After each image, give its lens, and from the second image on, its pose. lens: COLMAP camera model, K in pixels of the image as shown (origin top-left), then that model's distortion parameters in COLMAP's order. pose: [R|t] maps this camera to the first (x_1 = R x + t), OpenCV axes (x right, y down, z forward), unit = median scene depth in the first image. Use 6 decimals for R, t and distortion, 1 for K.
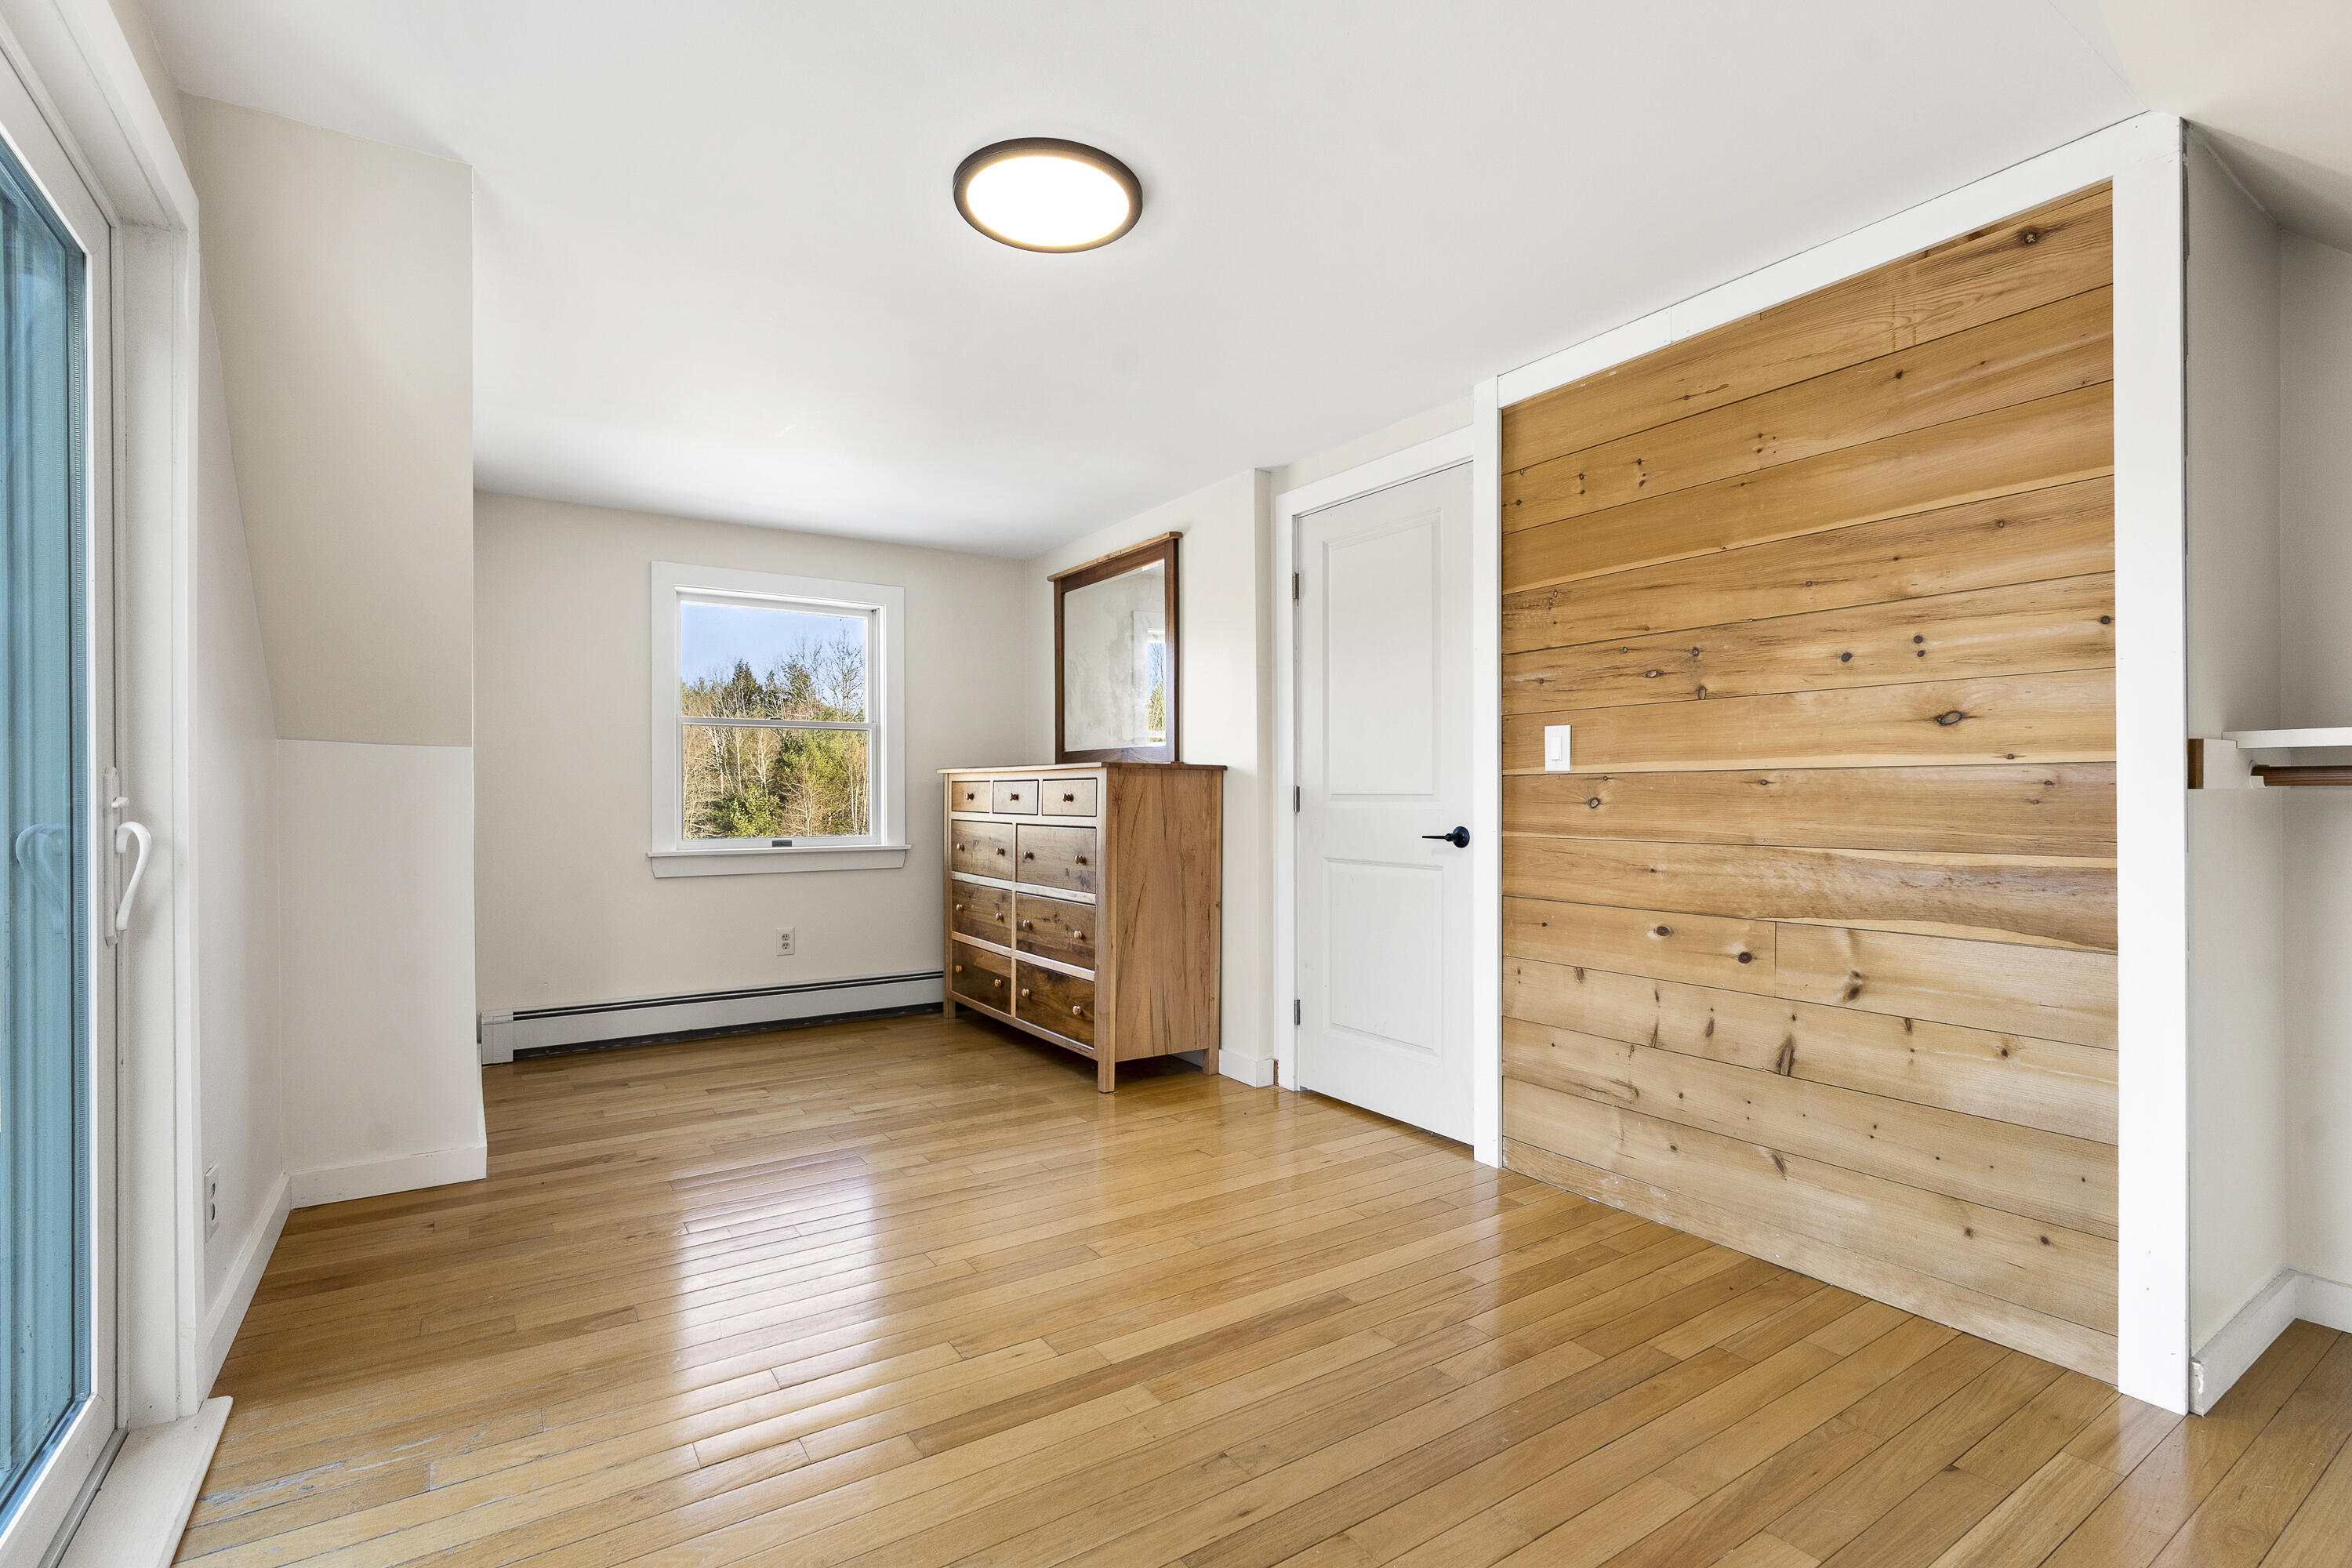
lens RADIAL K [[1054.1, 0, 1161.8], [0, 1054.1, 791.2], [0, 0, 1]] dist [-0.000651, 0.000367]
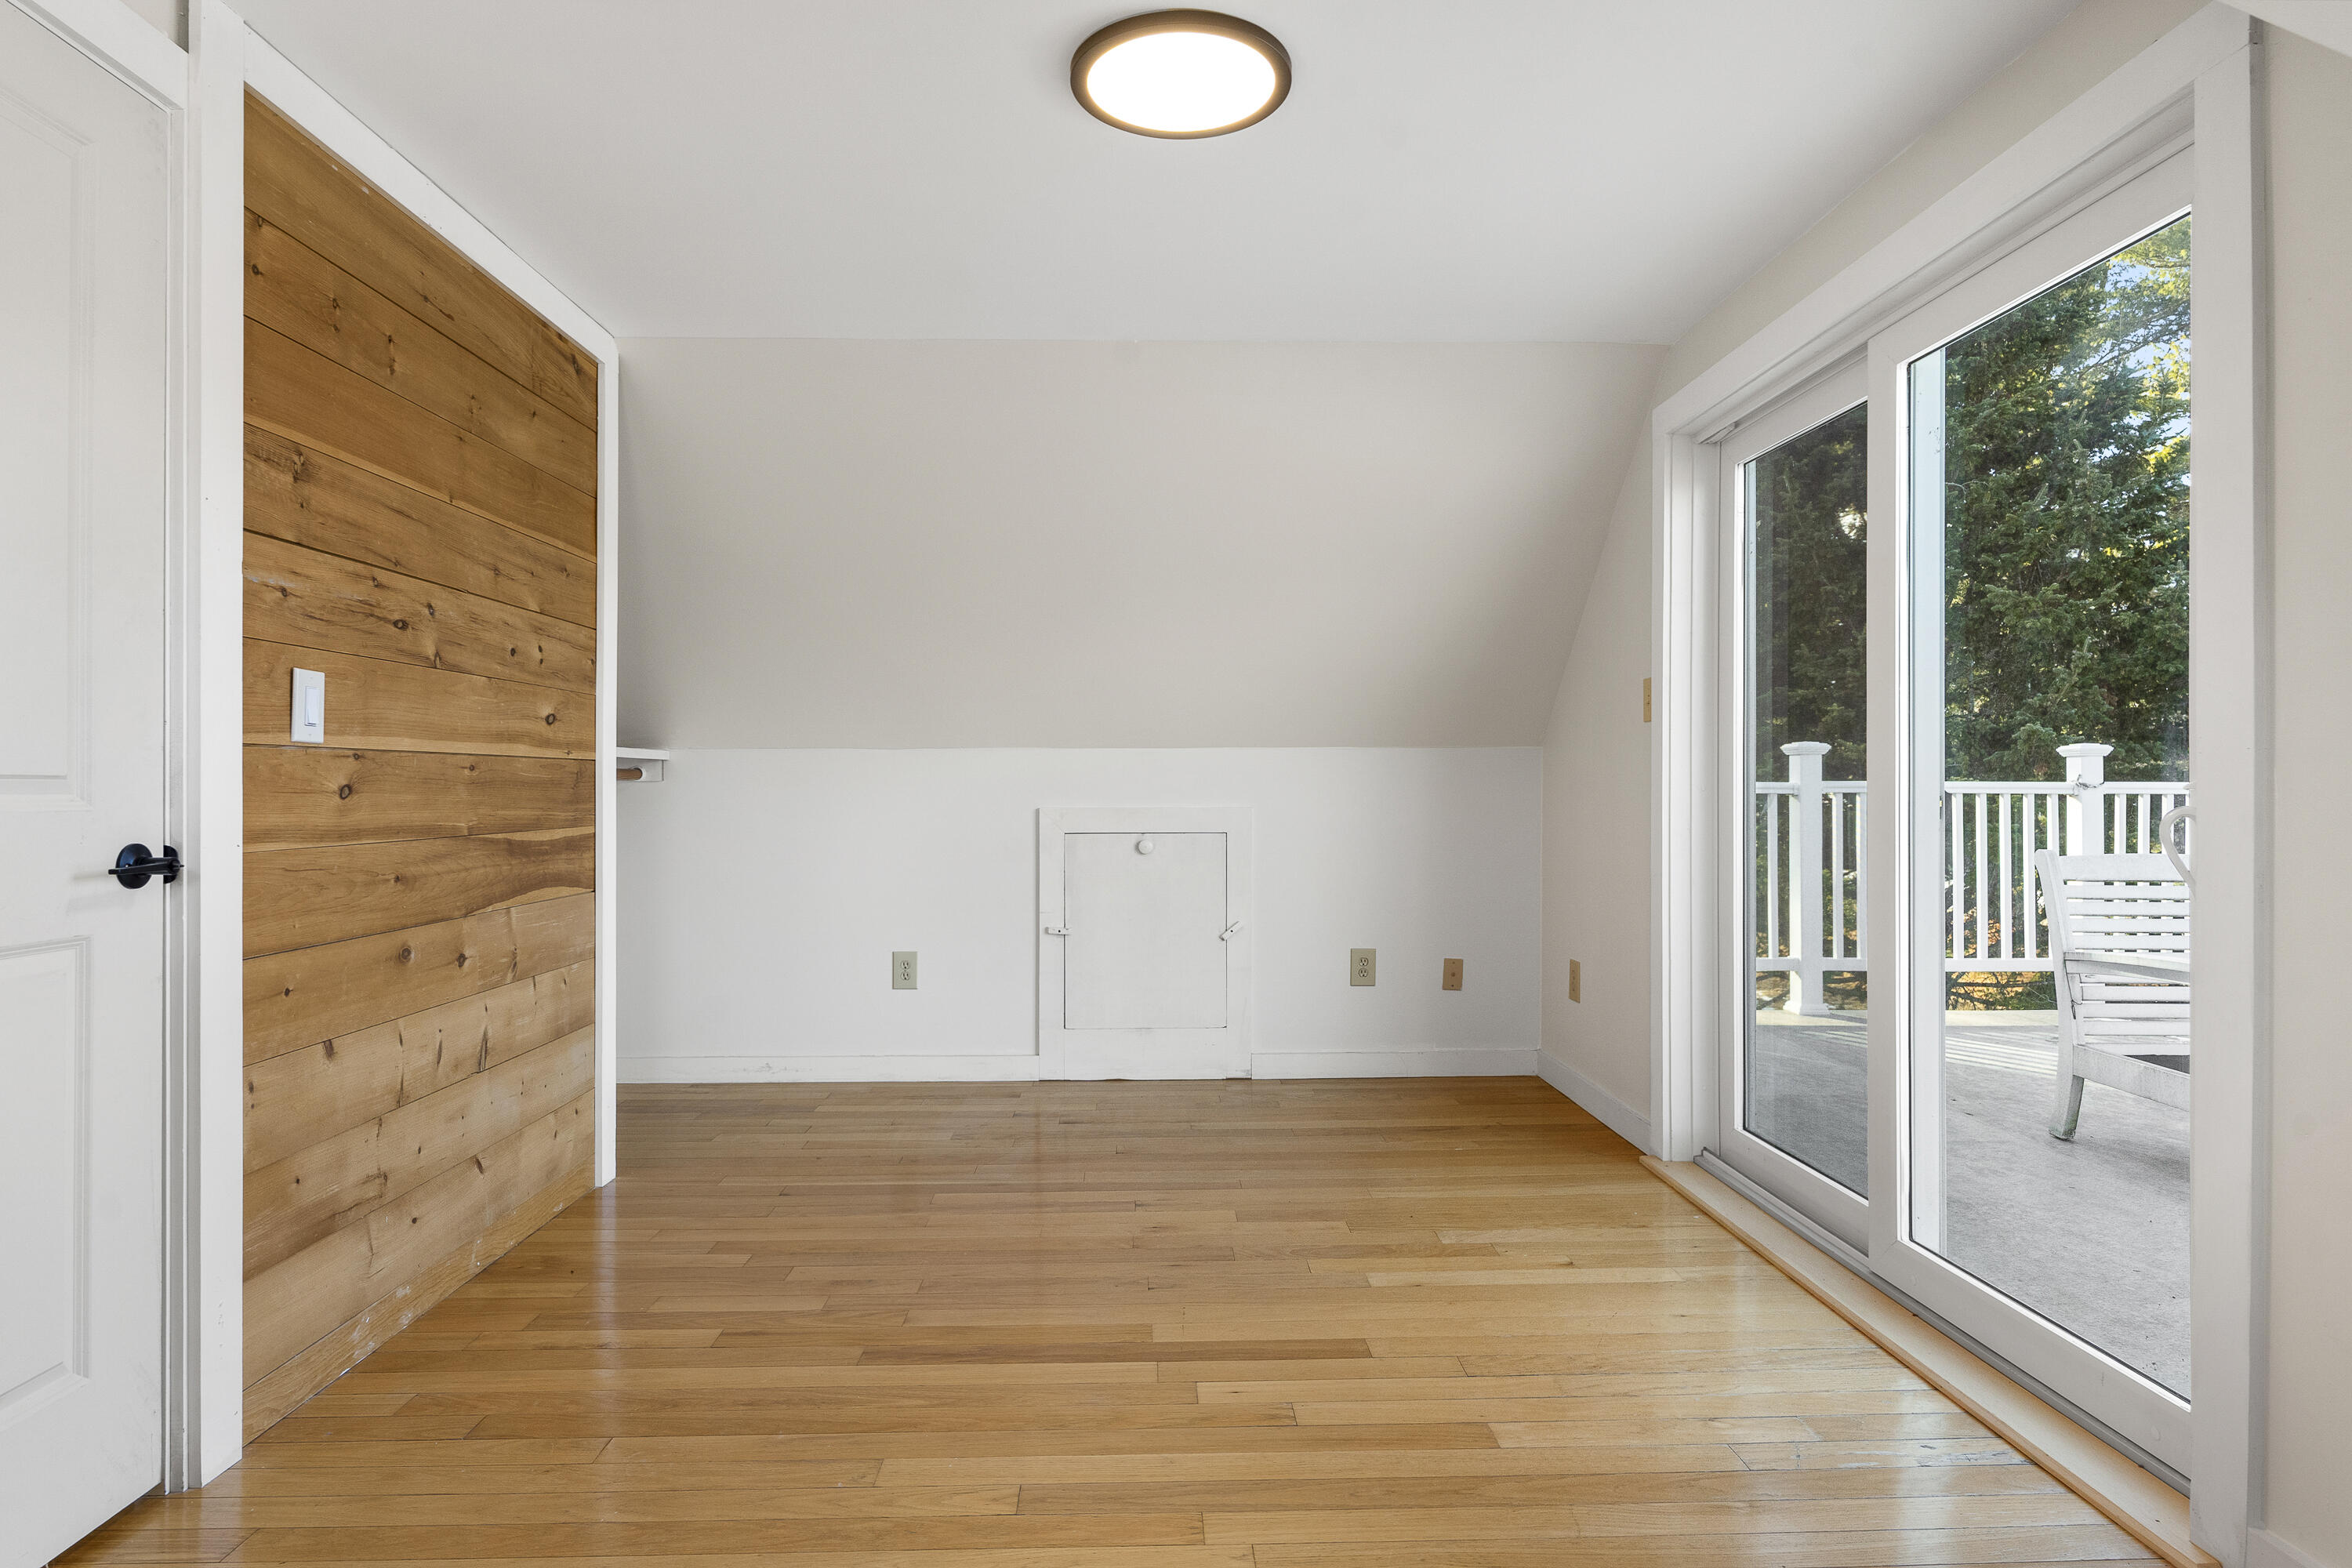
lens RADIAL K [[1268.9, 0, 1191.1], [0, 1268.9, 789.6], [0, 0, 1]] dist [-0.019405, -0.000166]
pose [[-0.861662, -0.002979, 0.507473, -0.464506], [-0.005712, 0.999976, -0.003828, 0.009368], [-0.507450, -0.006197, -0.861659, 1.386383]]
